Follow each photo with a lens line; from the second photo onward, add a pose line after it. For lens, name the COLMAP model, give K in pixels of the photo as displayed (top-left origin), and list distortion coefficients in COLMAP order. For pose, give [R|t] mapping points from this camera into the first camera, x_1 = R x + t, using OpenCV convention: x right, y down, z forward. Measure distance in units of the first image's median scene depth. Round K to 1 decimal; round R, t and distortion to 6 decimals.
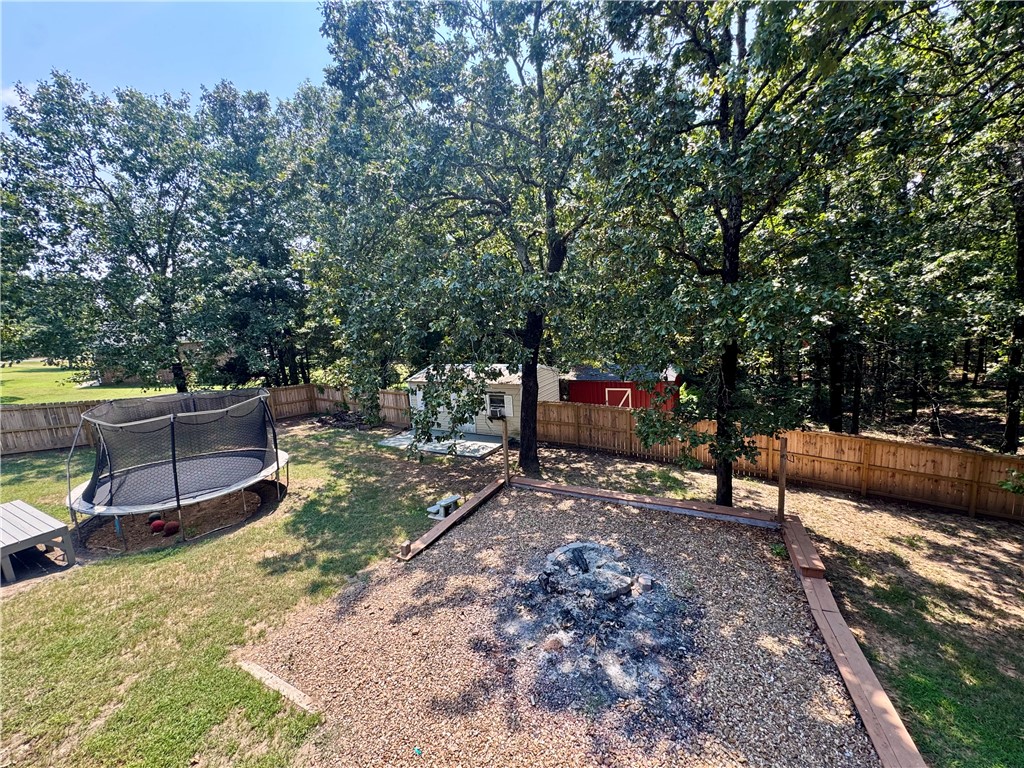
lens RADIAL K [[409.5, 0, 510.9], [0, 409.5, 386.2], [0, 0, 1]] dist [-0.003733, 0.000109]
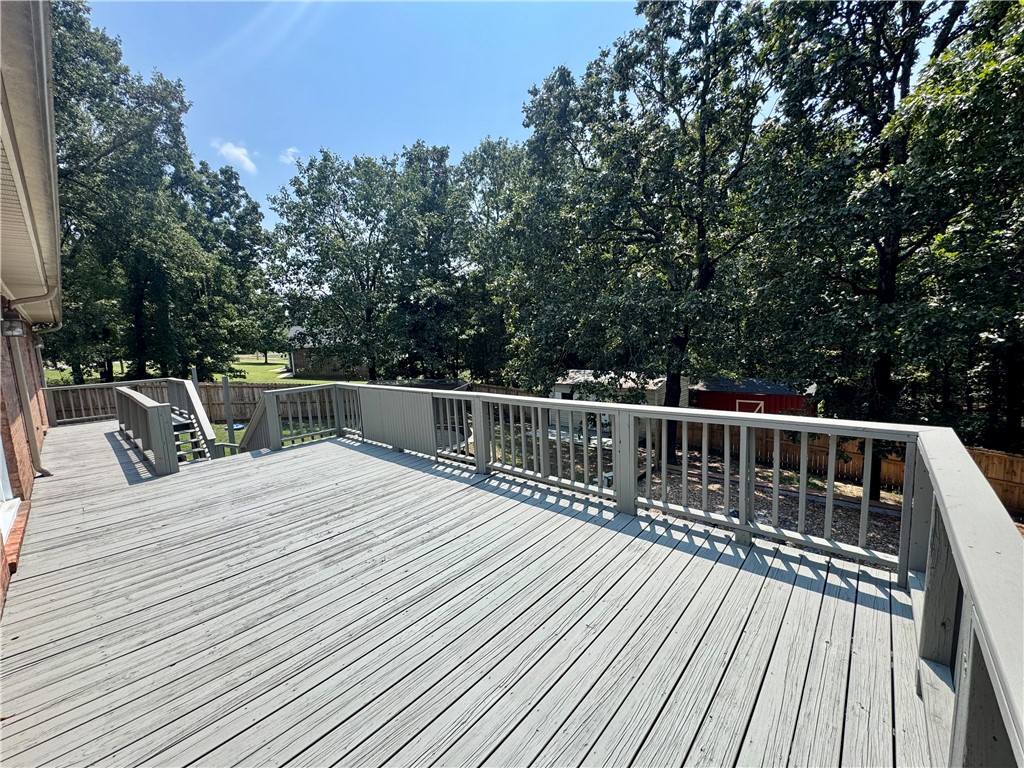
lens RADIAL K [[409.5, 0, 511.2], [0, 409.5, 386.3], [0, 0, 1]] dist [-0.003733, 0.000109]
pose [[0.970742, 0.051422, -0.234553, -0.166403], [-0.058467, 0.998020, -0.023174, 0.058561], [0.232897, 0.036210, 0.971827, -0.286269]]
